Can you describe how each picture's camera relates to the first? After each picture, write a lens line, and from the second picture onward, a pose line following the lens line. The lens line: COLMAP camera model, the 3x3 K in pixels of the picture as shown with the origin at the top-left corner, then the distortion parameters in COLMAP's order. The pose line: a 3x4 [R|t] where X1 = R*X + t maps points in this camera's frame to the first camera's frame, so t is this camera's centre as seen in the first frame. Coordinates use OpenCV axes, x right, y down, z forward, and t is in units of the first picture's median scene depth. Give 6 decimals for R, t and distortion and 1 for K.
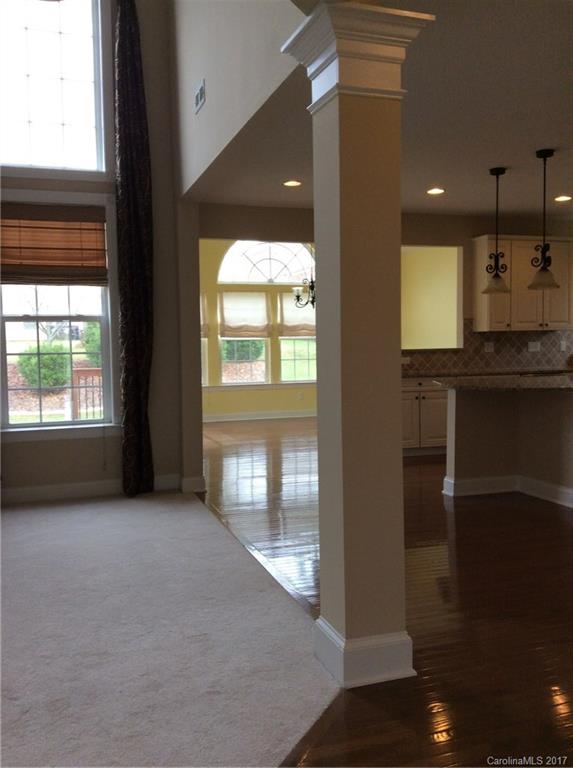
lens RADIAL K [[716.7, 0, 282.2], [0, 716.7, 383.9], [0, 0, 1]] dist [0.067185, 0.000000]
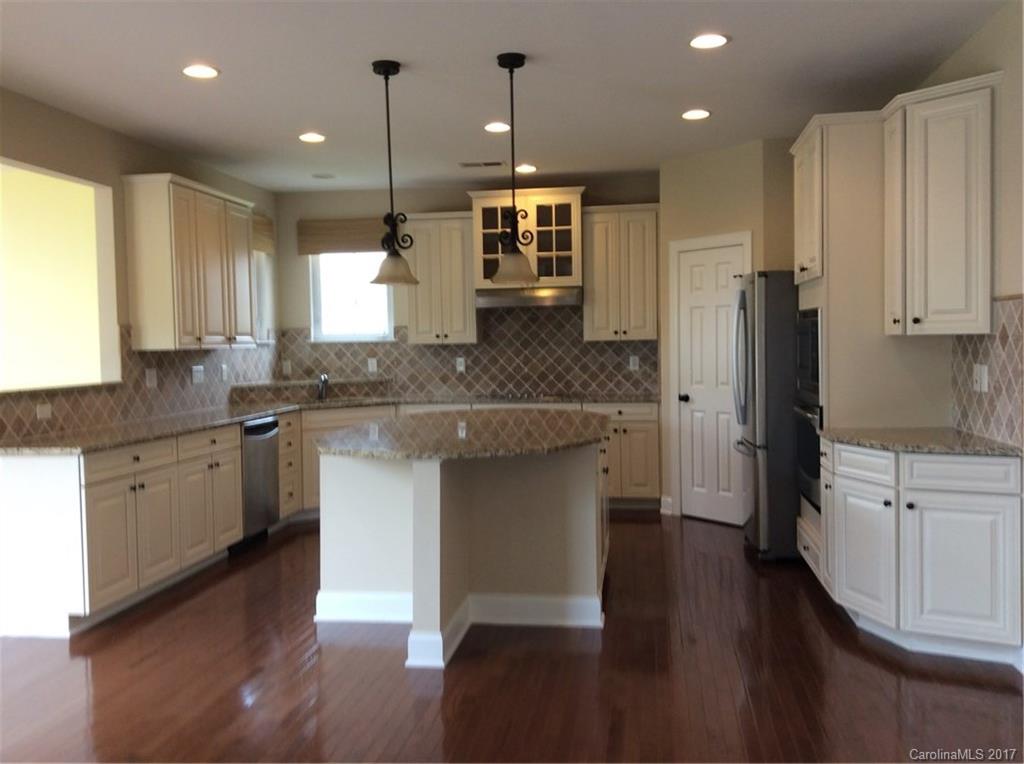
lens RADIAL K [[955.5, 0, 505.7], [0, 955.5, 384.2], [0, 0, 1]] dist [0.067185, 0.000000]
pose [[0.464647, -0.036939, 0.884725, -0.267300], [0.066037, 0.997793, 0.006978, -0.037891], [-0.883030, 0.055182, 0.466061, 0.469301]]
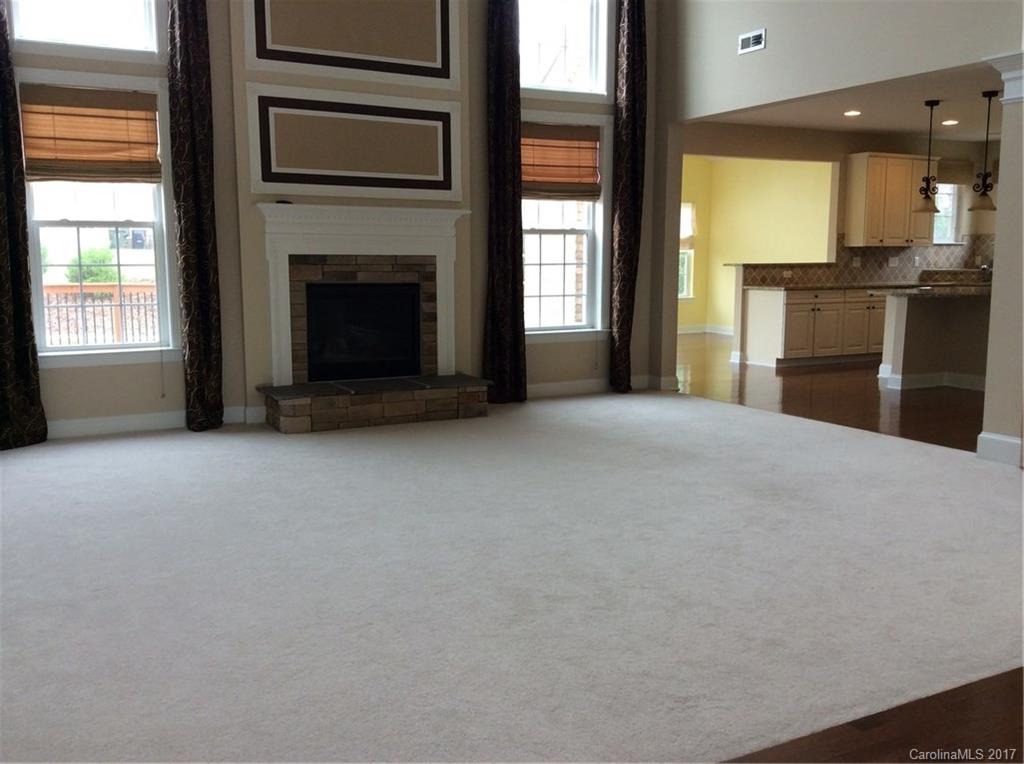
lens RADIAL K [[955.5, 0, 513.8], [0, 955.5, 378.9], [0, 0, 1]] dist [0.067185, 0.000000]
pose [[0.986372, -0.008312, 0.164320, -0.476462], [-0.003185, 0.997571, 0.069582, 0.023964], [-0.164500, -0.069157, 0.983950, -0.323940]]
